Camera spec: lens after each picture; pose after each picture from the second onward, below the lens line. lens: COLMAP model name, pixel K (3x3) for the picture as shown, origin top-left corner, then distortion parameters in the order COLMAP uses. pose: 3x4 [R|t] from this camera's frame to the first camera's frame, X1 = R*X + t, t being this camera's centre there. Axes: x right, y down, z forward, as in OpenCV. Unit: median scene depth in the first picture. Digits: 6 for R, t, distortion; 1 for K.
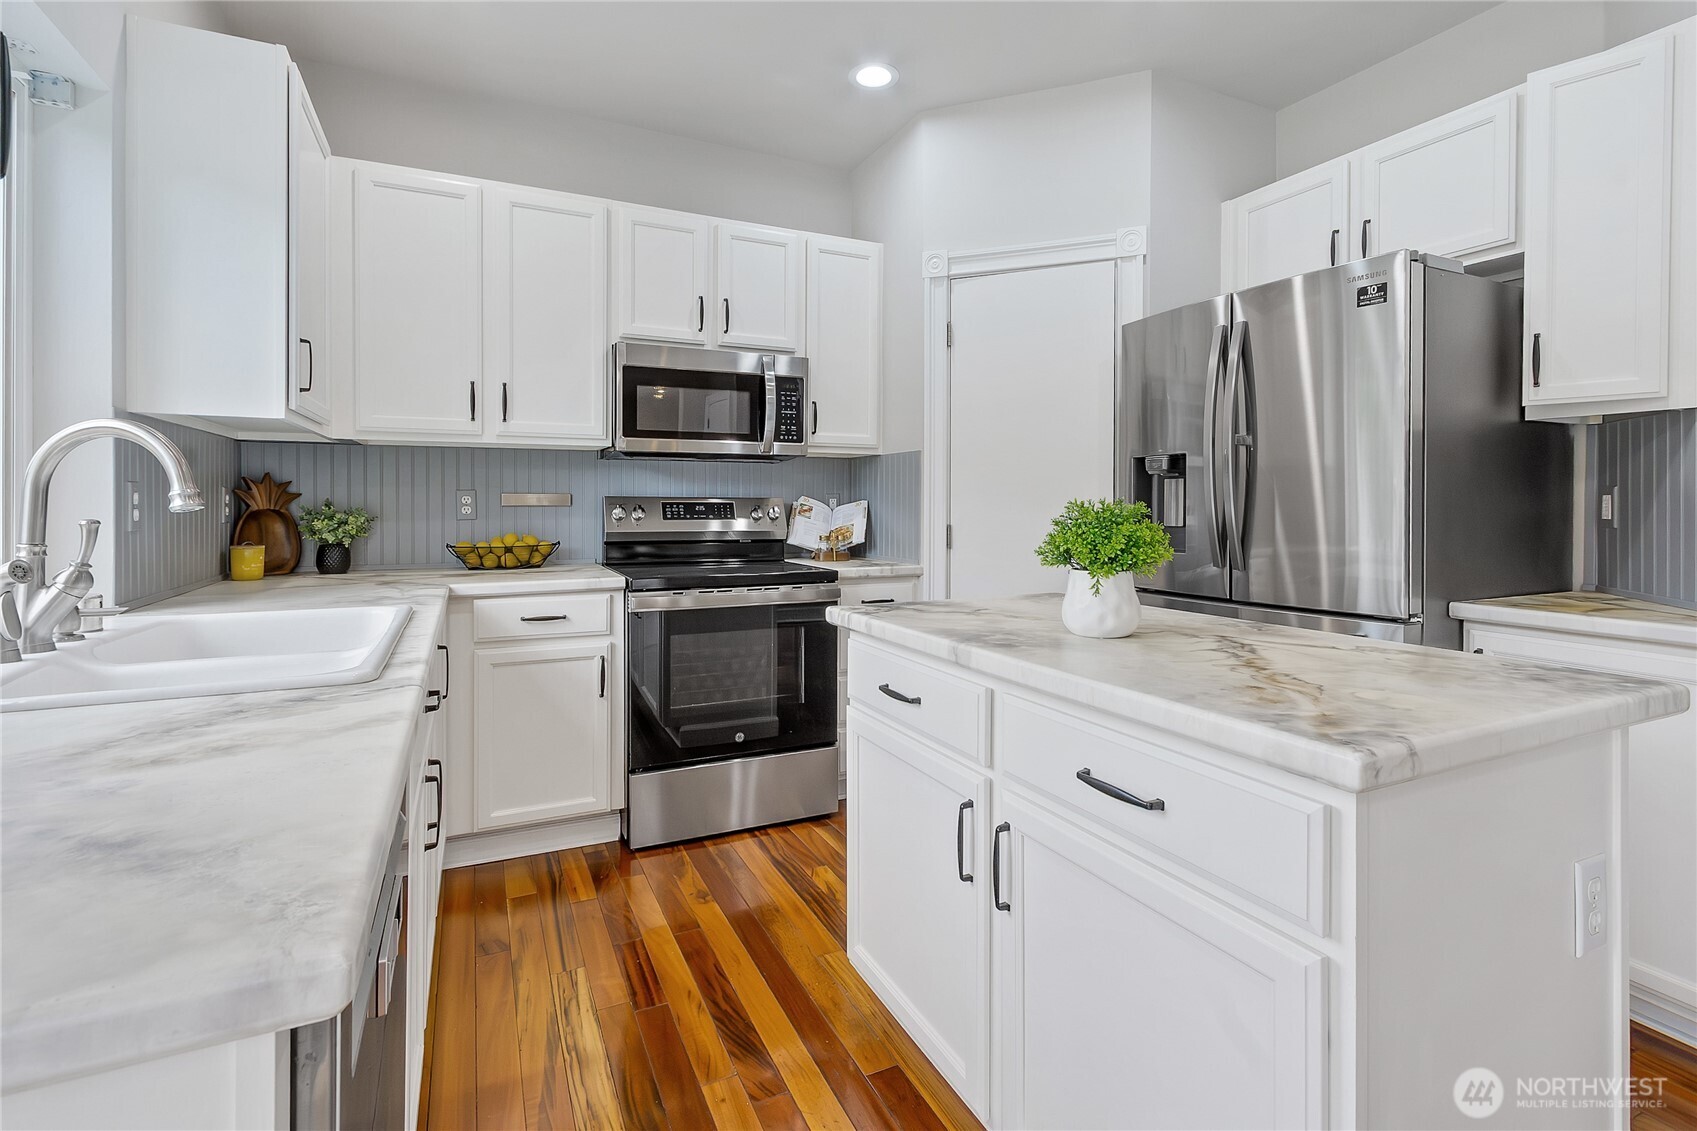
lens RADIAL K [[804.9, 0, 847.9], [0, 804.9, 510.7], [0, 0, 1]] dist [0.005262, -0.006200]
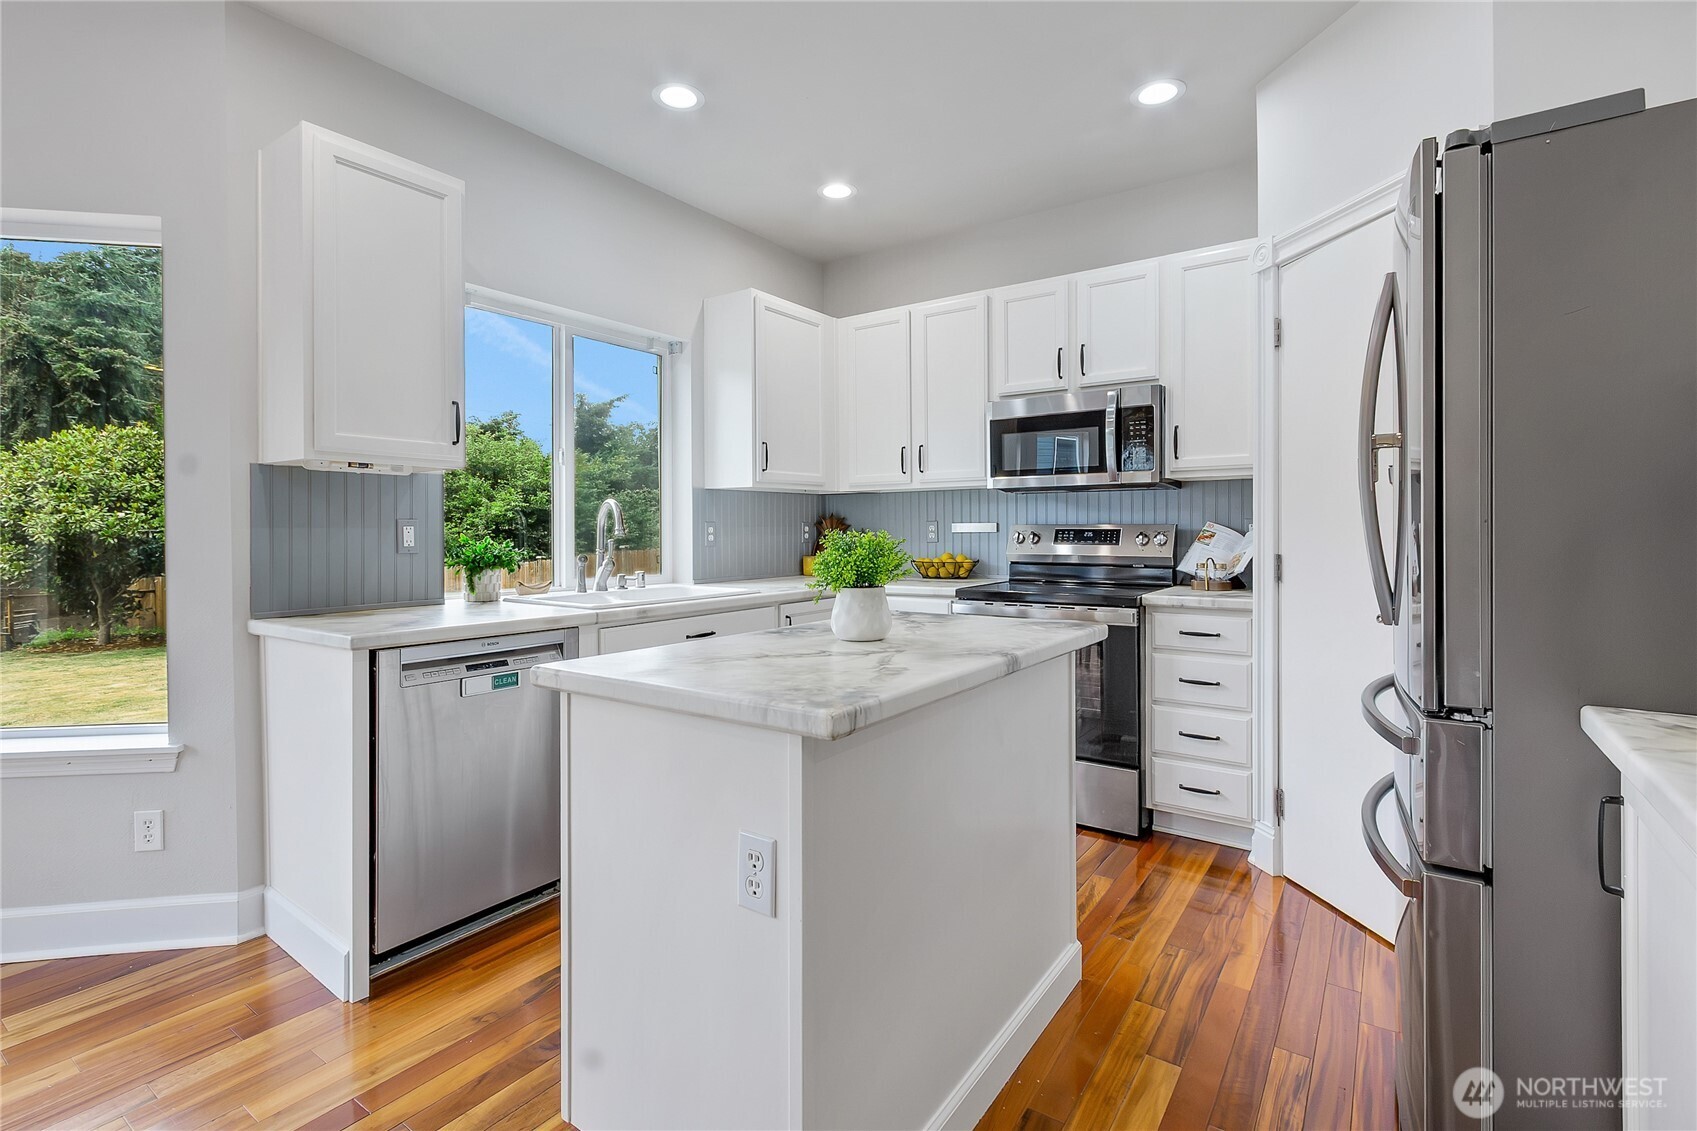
lens RADIAL K [[784.4, 0, 850.1], [0, 784.4, 532.9], [0, 0, 1]] dist [-0.000348, -0.000142]
pose [[0.497820, -0.000551, -0.867280, 0.729032], [-0.002467, 0.999995, -0.002051, -0.002668], [0.867277, 0.003161, 0.497816, 0.221646]]
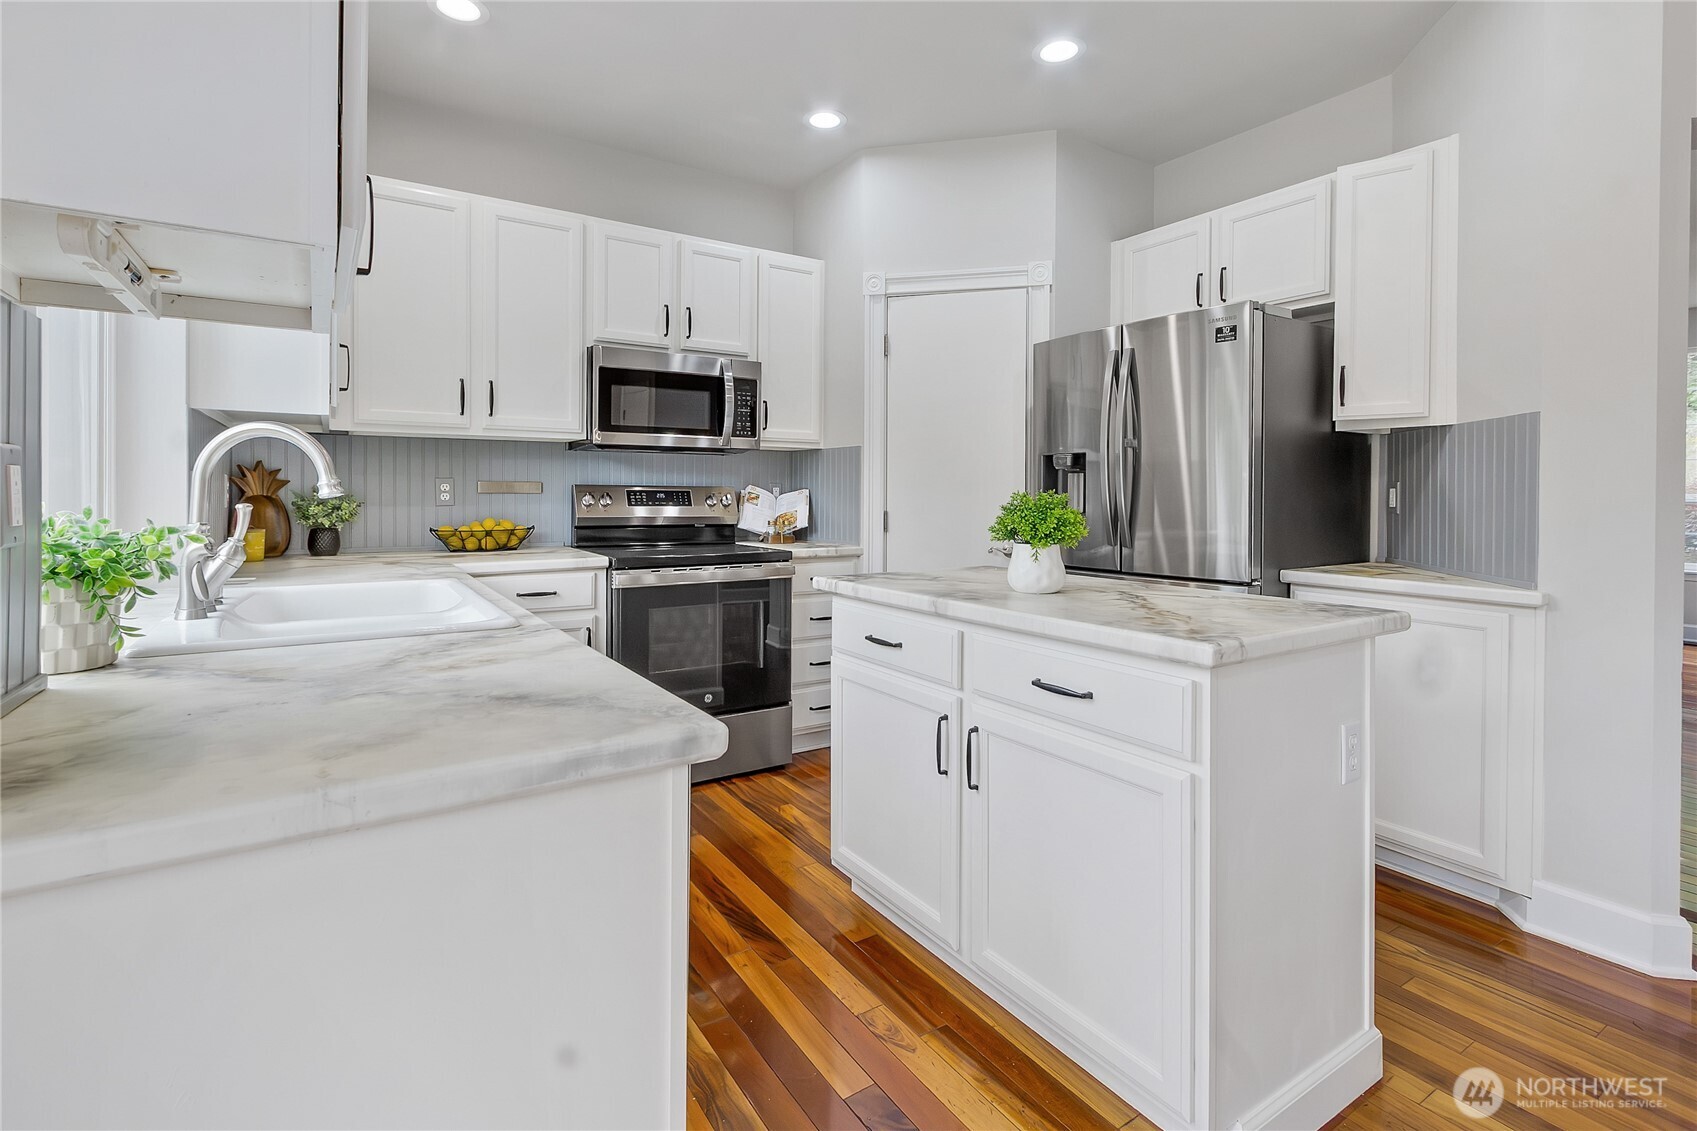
lens RADIAL K [[810.5, 0, 846.7], [0, 810.5, 497.0], [0, 0, 1]] dist [-0.002361, -0.000058]
pose [[0.991095, 0.003787, 0.133102, -0.097937], [-0.003554, 0.999992, -0.001993, -0.000126], [-0.133108, 0.001503, 0.991100, -0.162033]]
